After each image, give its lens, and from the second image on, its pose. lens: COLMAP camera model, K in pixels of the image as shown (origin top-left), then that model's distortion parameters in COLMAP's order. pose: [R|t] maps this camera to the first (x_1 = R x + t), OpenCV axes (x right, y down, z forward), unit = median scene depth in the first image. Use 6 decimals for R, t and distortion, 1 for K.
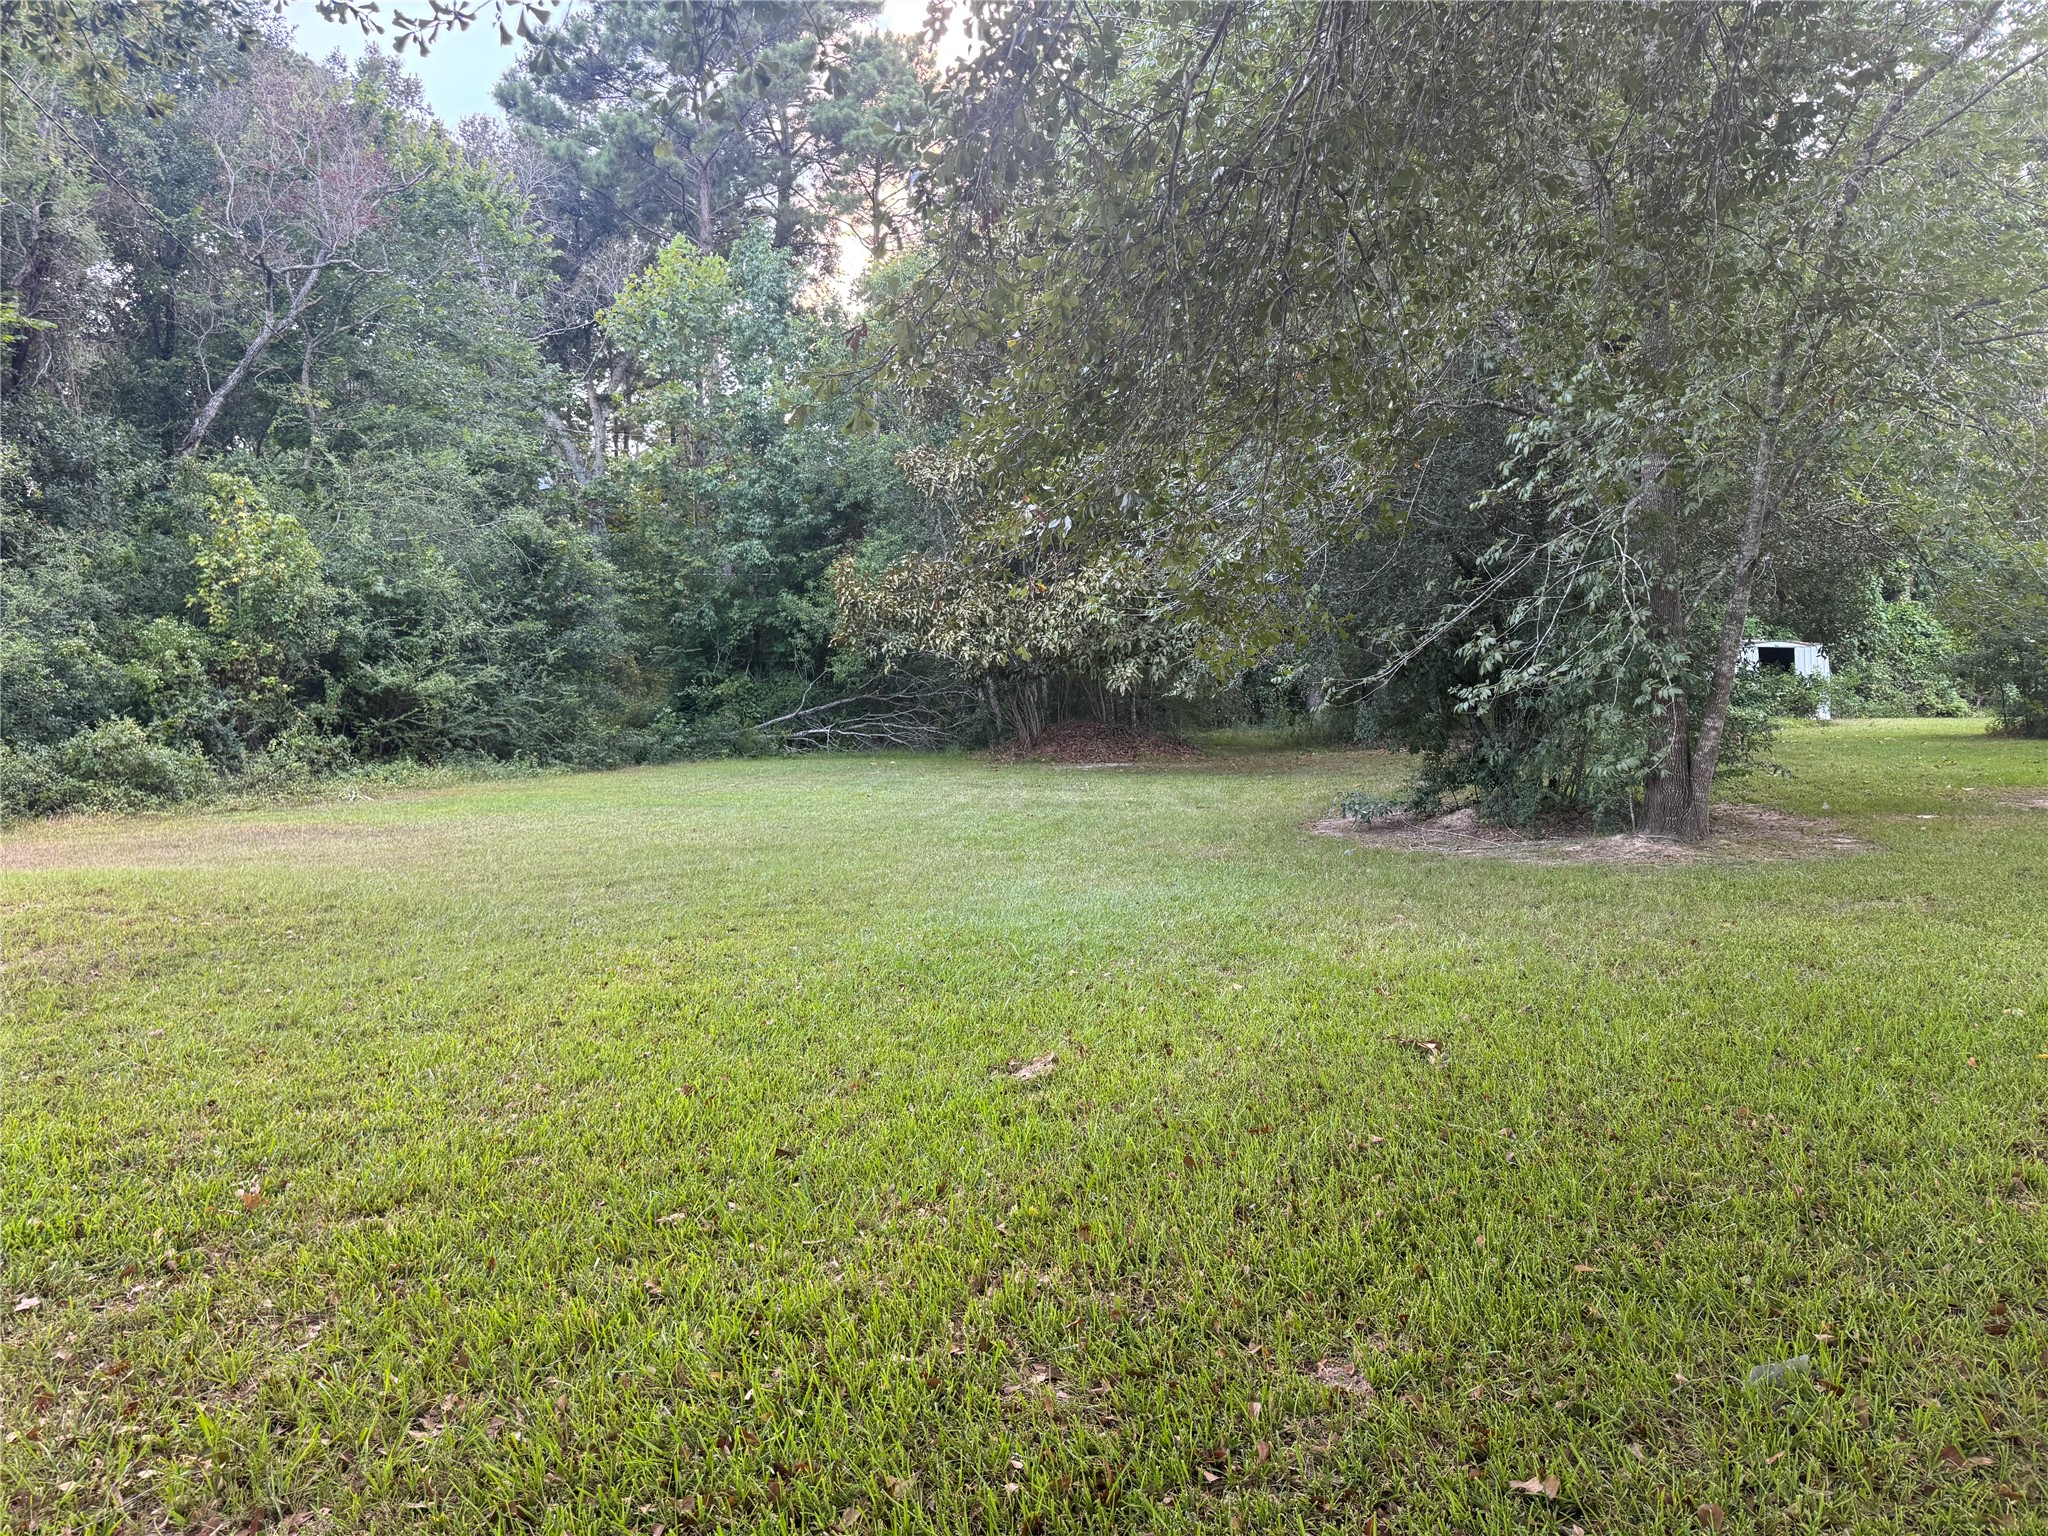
lens RADIAL K [[1445.7, 0, 1025.2], [0, 1445.7, 762.8], [0, 0, 1]] dist [0.057456, -0.053851]
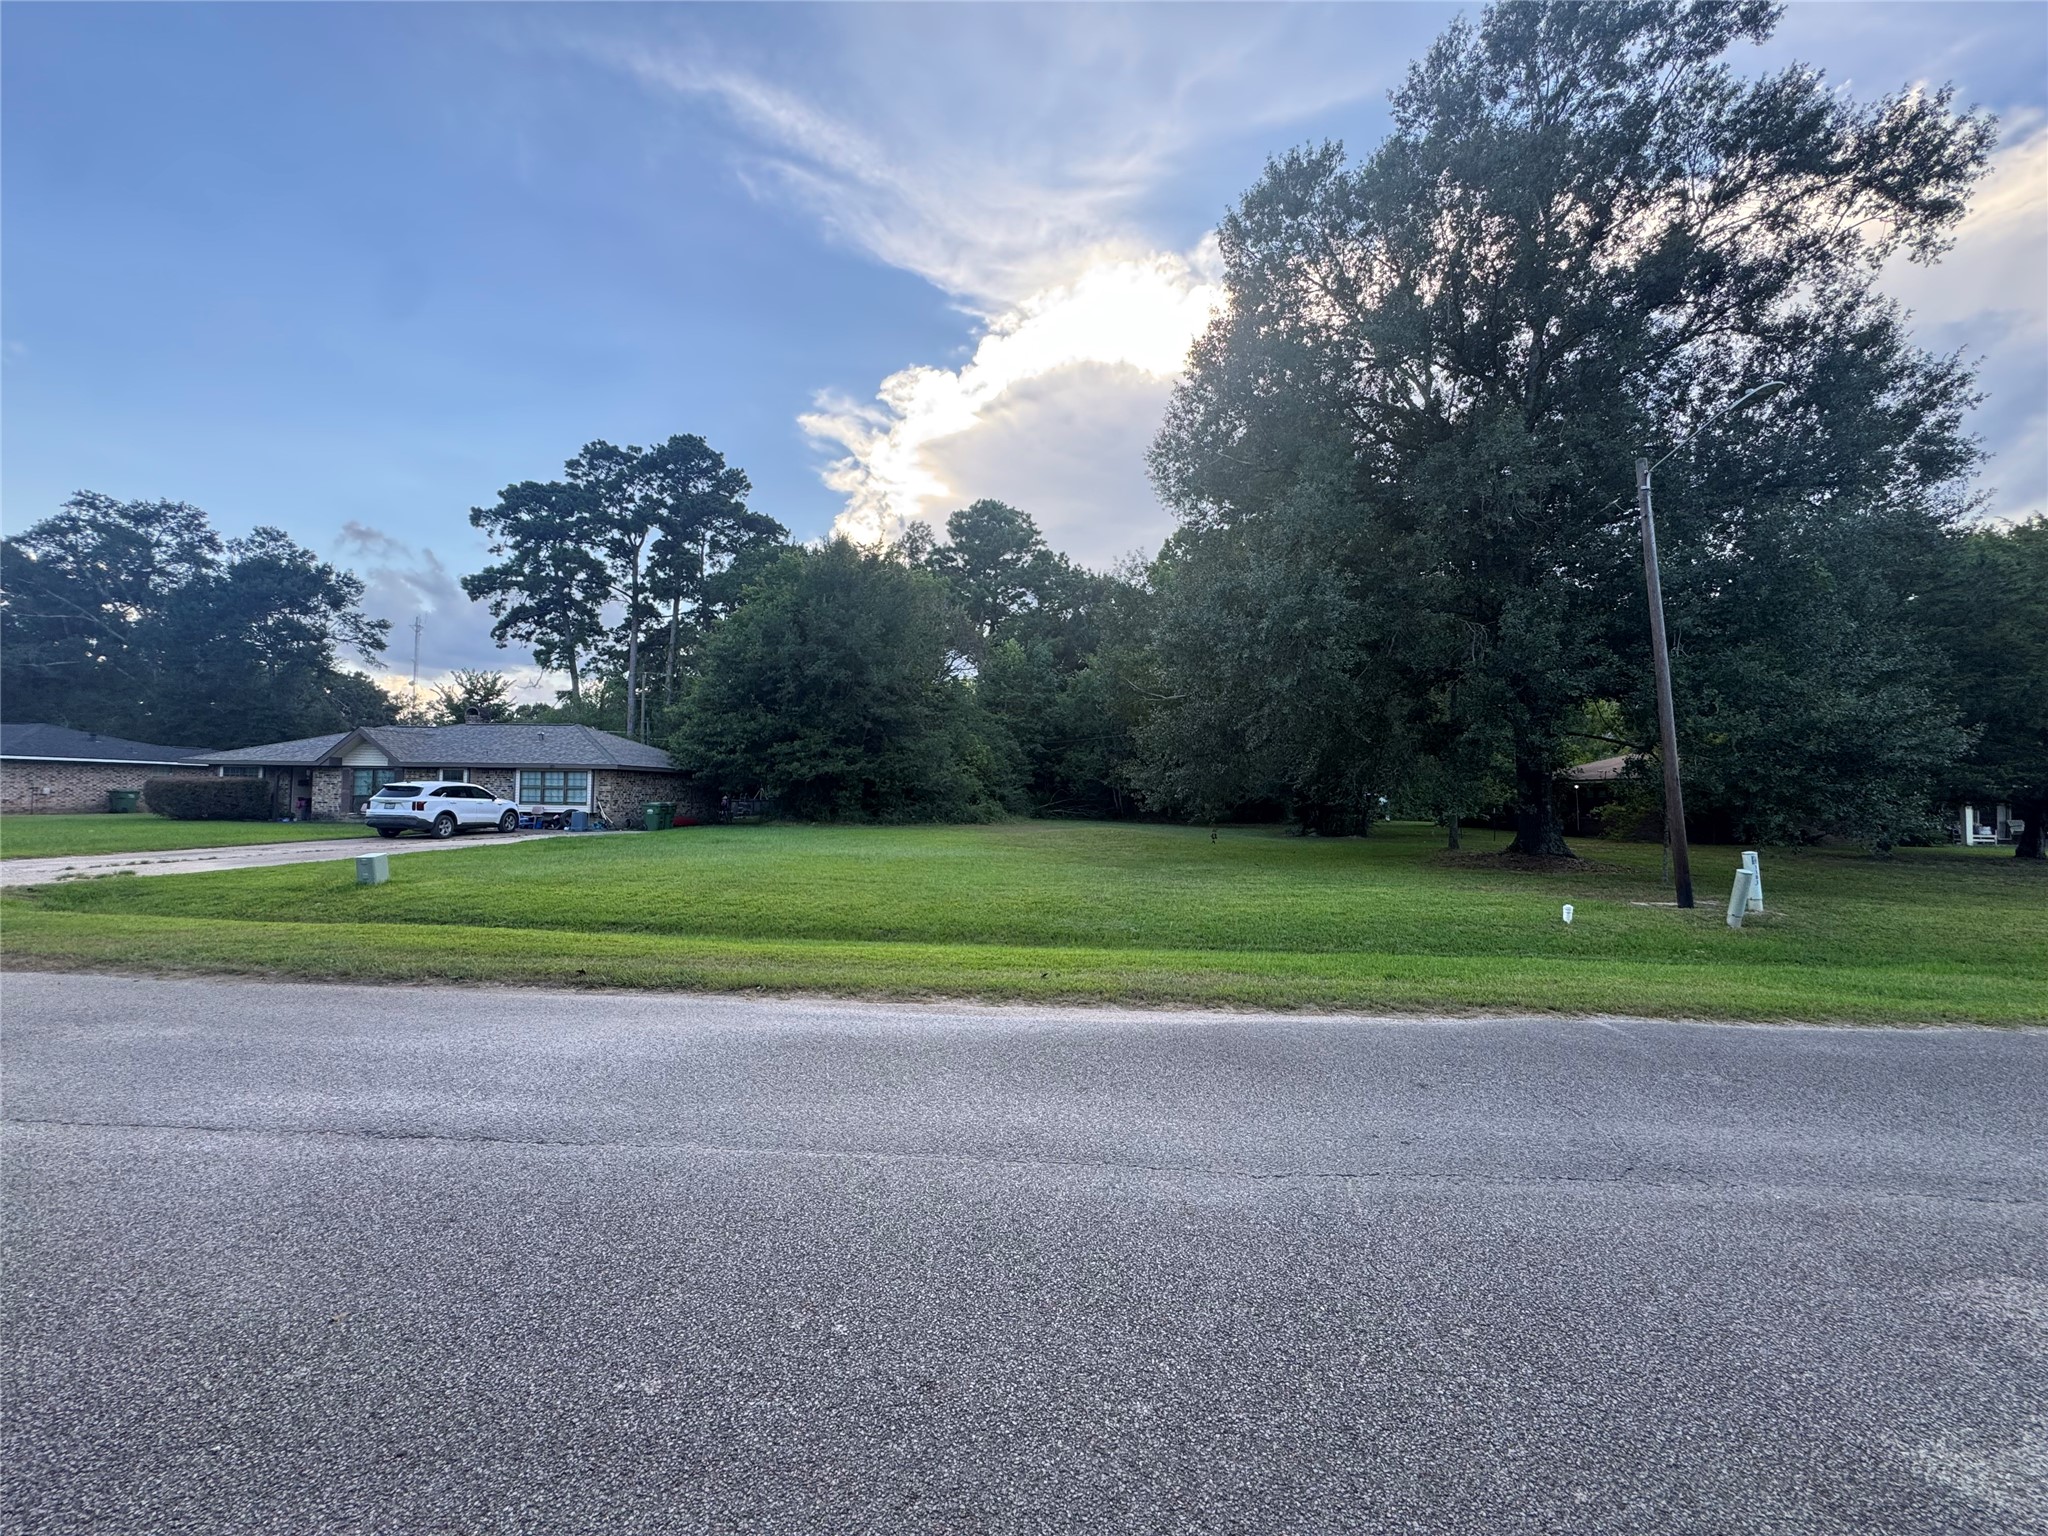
lens RADIAL K [[822.1, 0, 1025.0], [0, 822.1, 770.2], [0, 0, 1]] dist [-0.001956, -0.000172]
pose [[0.995568, 0.043414, 0.083425, -0.588048], [-0.036279, 0.995702, -0.085214, 0.067127], [-0.086766, 0.081810, 0.992864, -1.062681]]
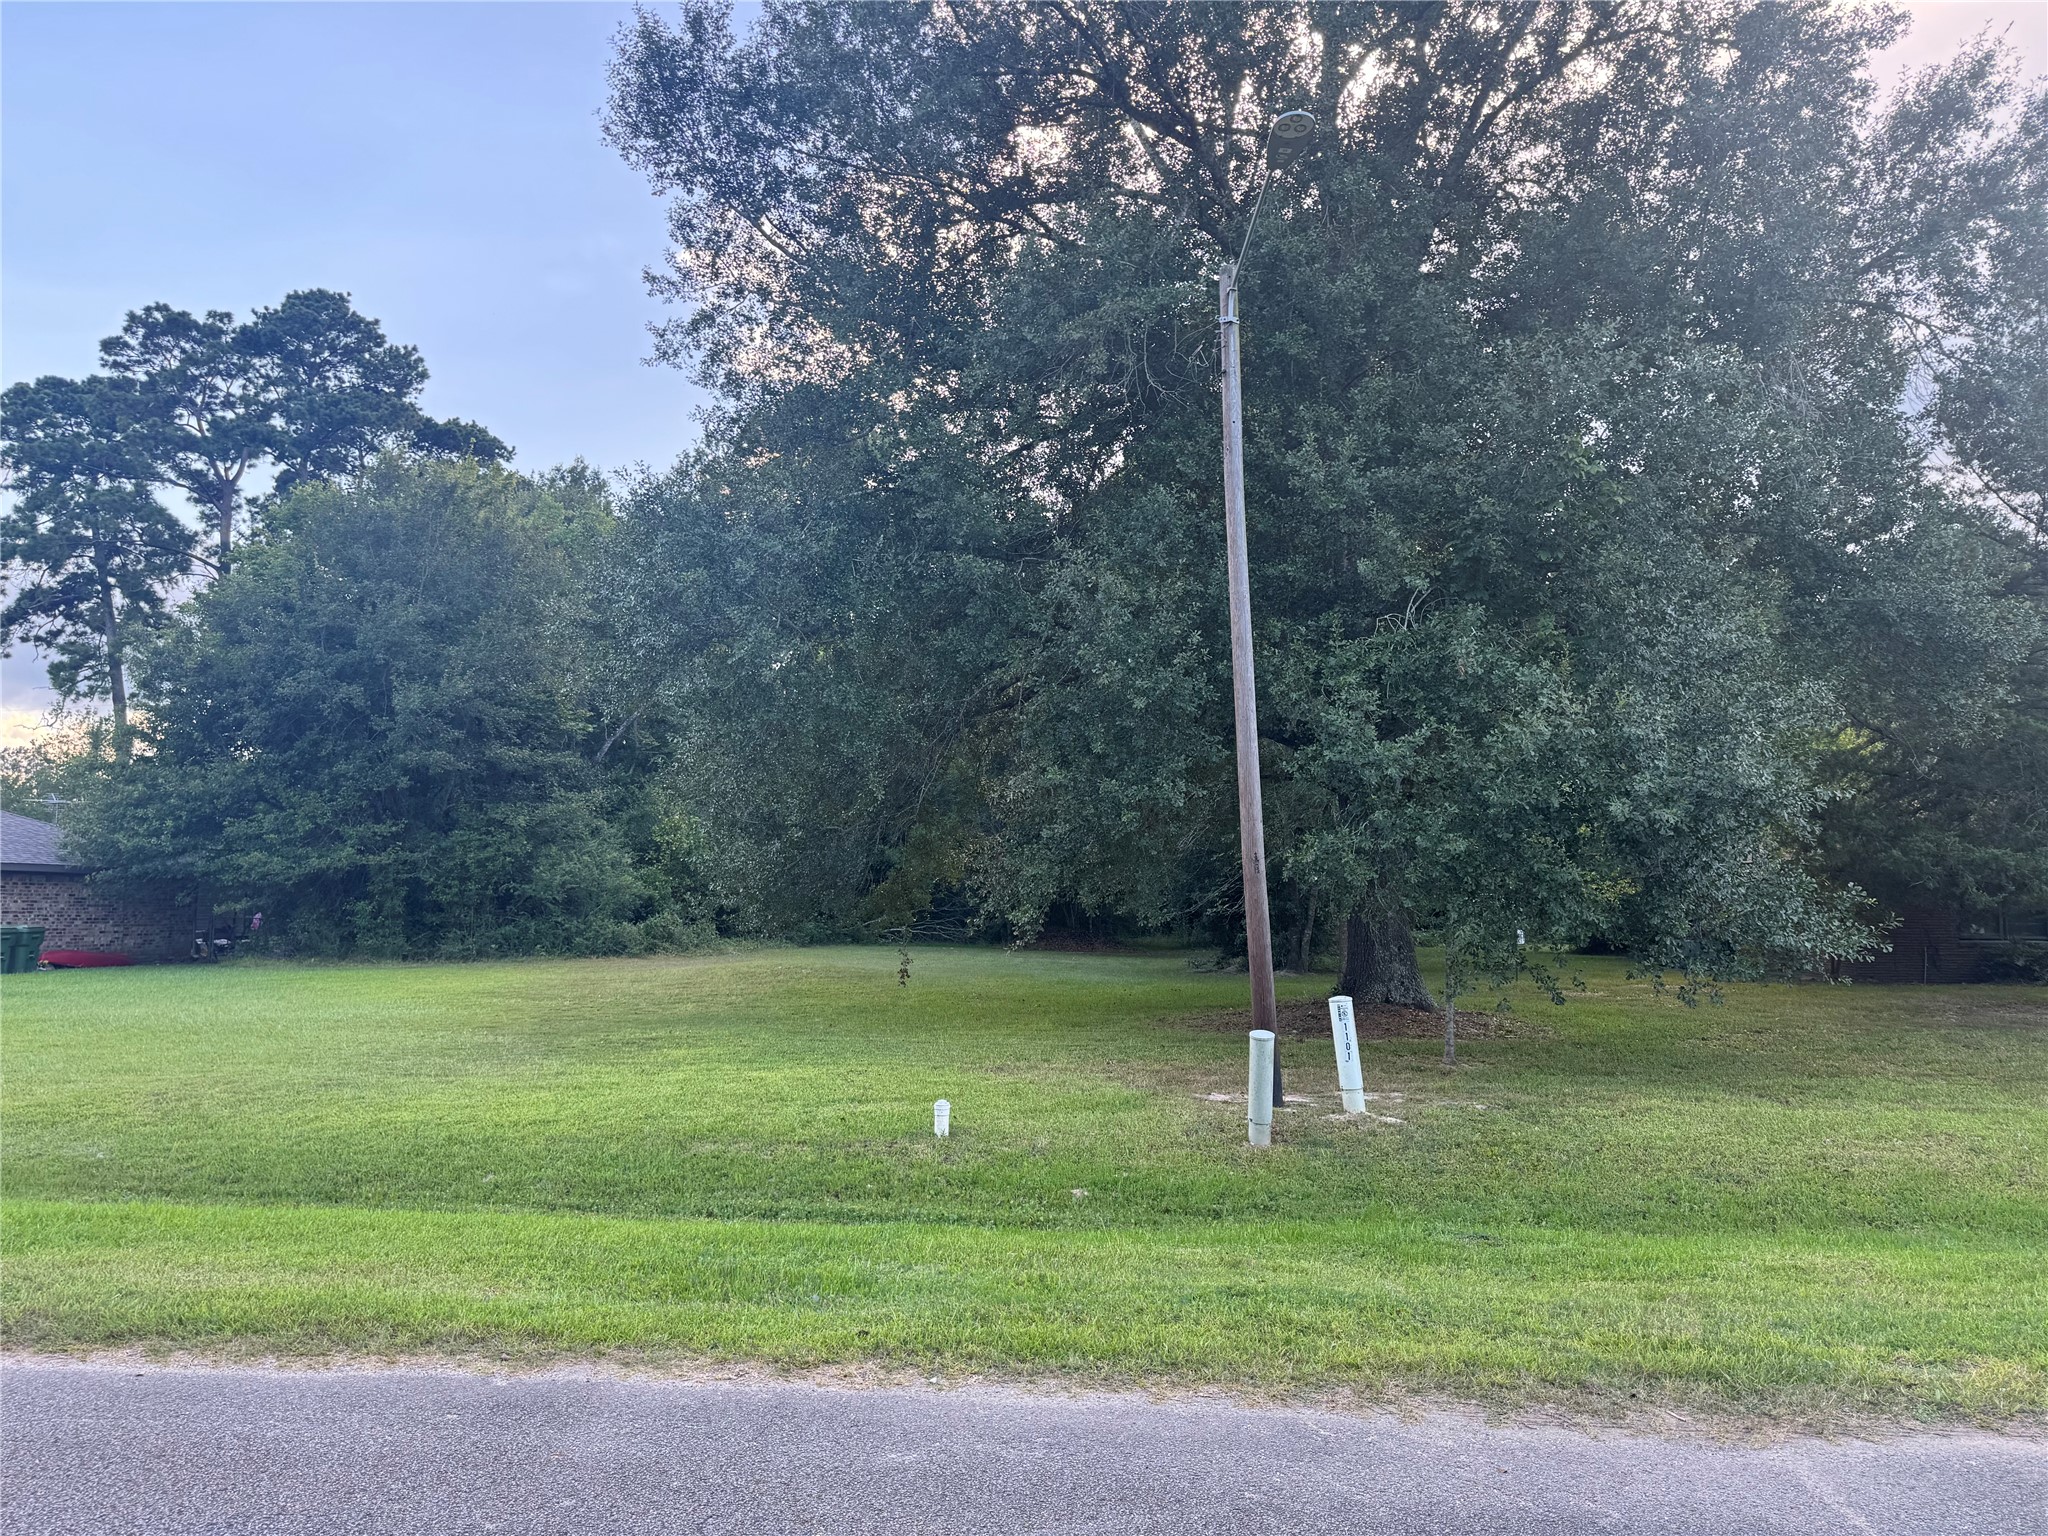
lens RADIAL K [[1445.7, 0, 1016.7], [0, 1445.7, 761.2], [0, 0, 1]] dist [0.057456, -0.053851]
pose [[0.998915, 0.031492, 0.034313, -0.115731], [-0.025999, 0.988316, -0.150187, 0.052969], [-0.038642, 0.149132, 0.988062, -1.065453]]
